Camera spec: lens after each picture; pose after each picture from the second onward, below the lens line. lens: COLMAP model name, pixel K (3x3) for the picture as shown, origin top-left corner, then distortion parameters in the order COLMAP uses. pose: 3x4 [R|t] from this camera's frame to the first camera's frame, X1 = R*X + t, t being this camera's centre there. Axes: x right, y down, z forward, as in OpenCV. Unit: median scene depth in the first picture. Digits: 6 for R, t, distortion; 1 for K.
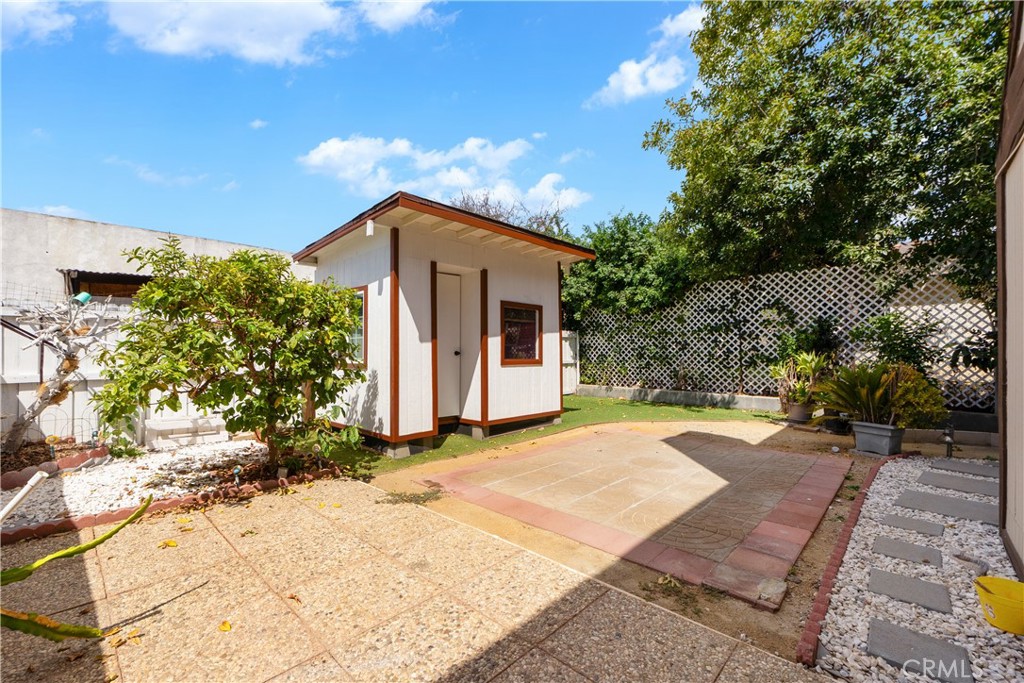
lens RADIAL K [[429.4, 0, 506.9], [0, 429.4, 354.0], [0, 0, 1]] dist [-0.005715, -0.000632]
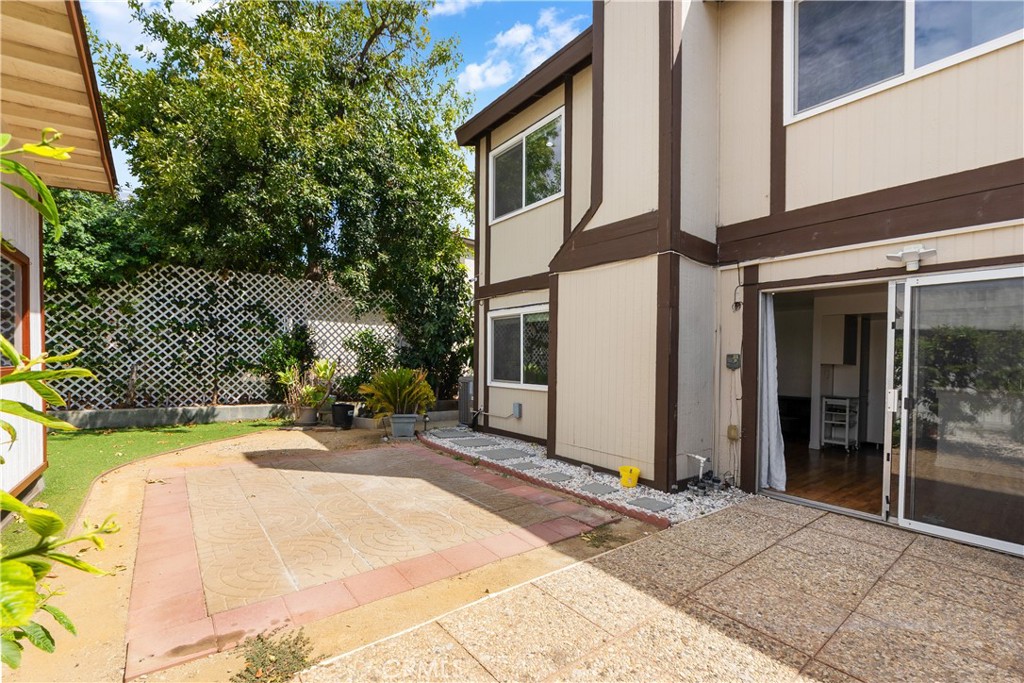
lens RADIAL K [[447.3, 0, 524.2], [0, 447.3, 370.5], [0, 0, 1]] dist [-0.011567, -0.000106]
pose [[0.118359, -0.013935, 0.992873, -0.270291], [-0.017633, 0.999714, 0.016133, -0.001115], [-0.992814, -0.019416, 0.118080, 0.277871]]
